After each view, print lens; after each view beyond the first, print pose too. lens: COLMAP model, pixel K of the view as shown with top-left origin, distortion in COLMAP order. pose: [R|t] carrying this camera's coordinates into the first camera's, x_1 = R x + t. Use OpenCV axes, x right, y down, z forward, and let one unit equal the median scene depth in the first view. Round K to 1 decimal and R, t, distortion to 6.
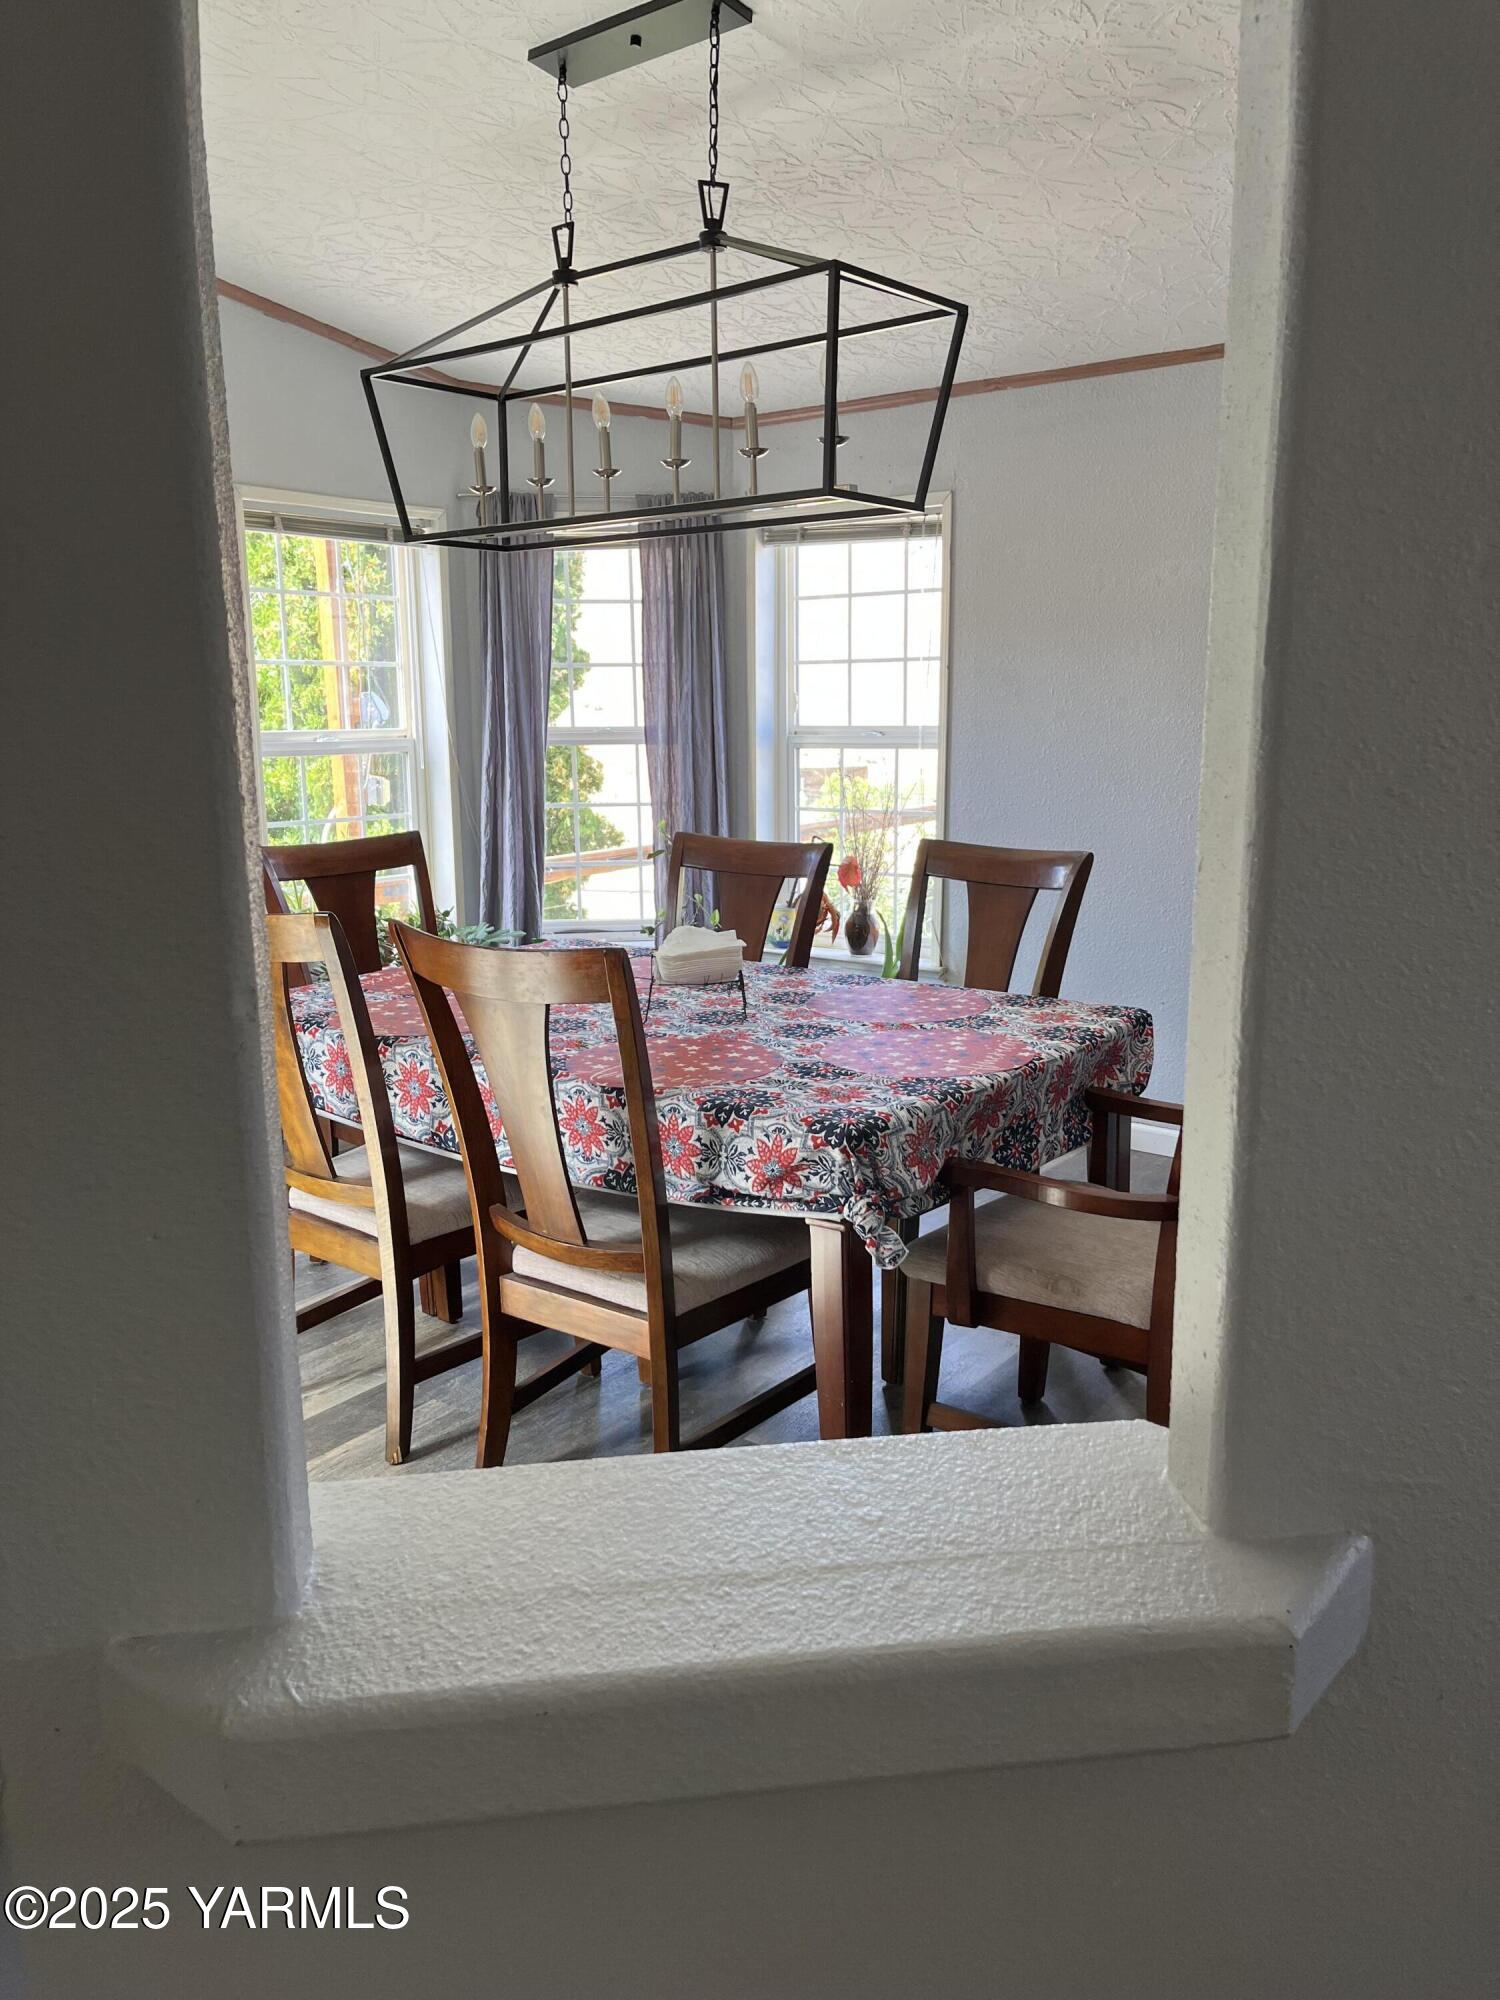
lens RADIAL K [[1519.5, 0, 765.8], [0, 1519.5, 1016.2], [0, 0, 1]] dist [0.066759, -0.088823]
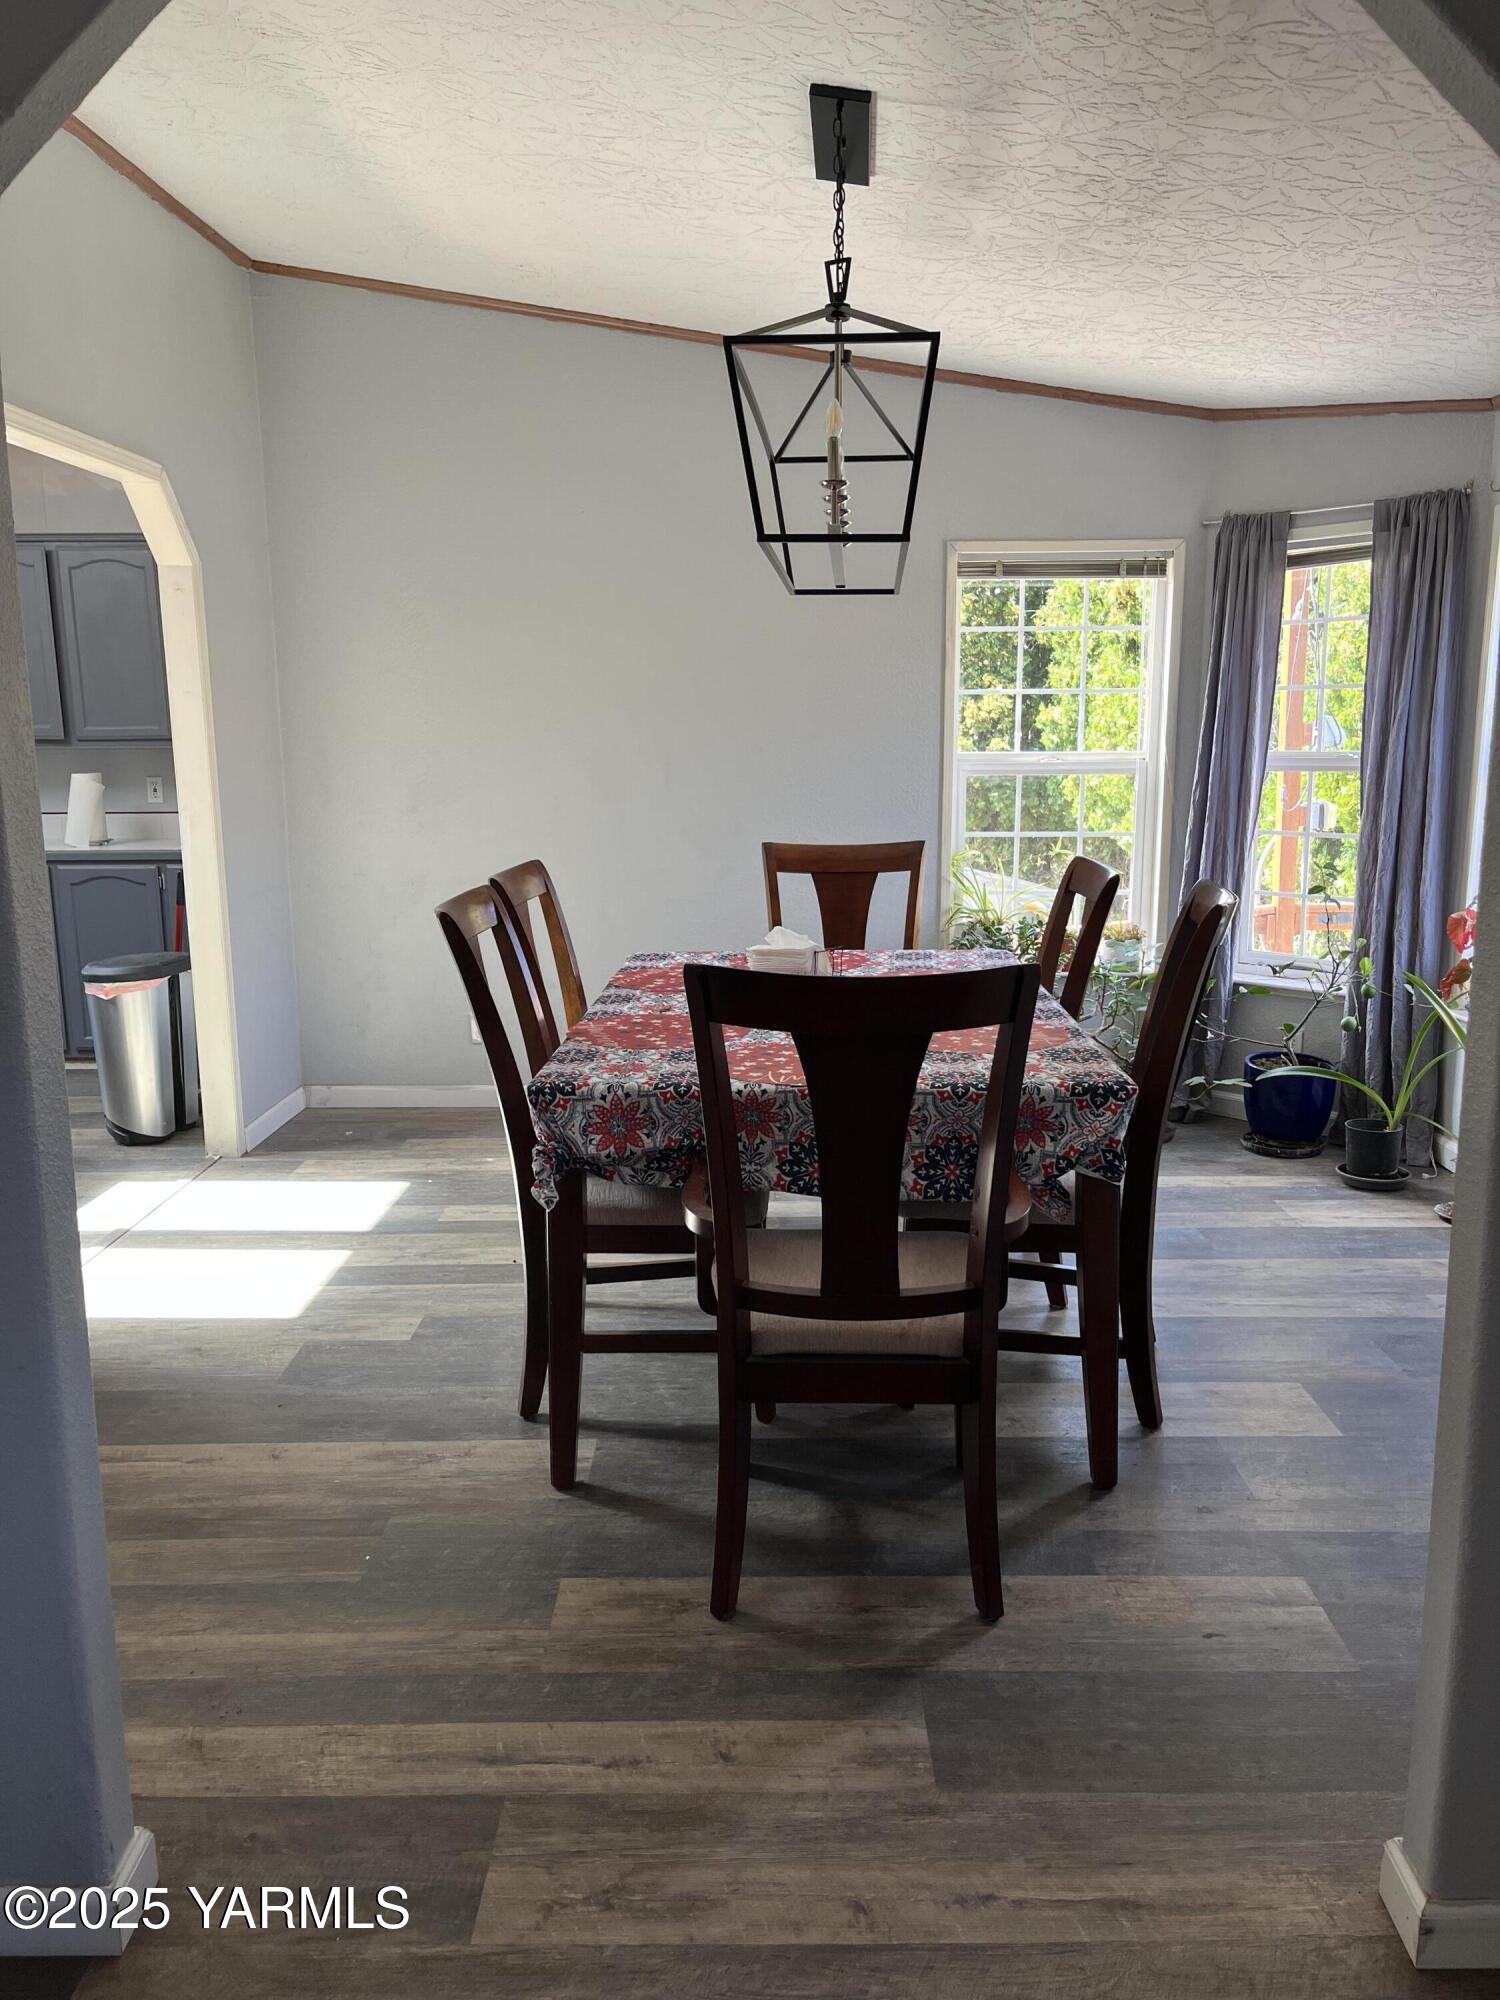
lens RADIAL K [[1519.5, 0, 765.8], [0, 1519.5, 1016.2], [0, 0, 1]] dist [0.066759, -0.088823]
pose [[0.591145, 0.154714, -0.791588, 0.758943], [-0.163227, 0.984071, 0.070439, -0.064432], [0.789876, 0.087569, 0.606982, 0.284280]]
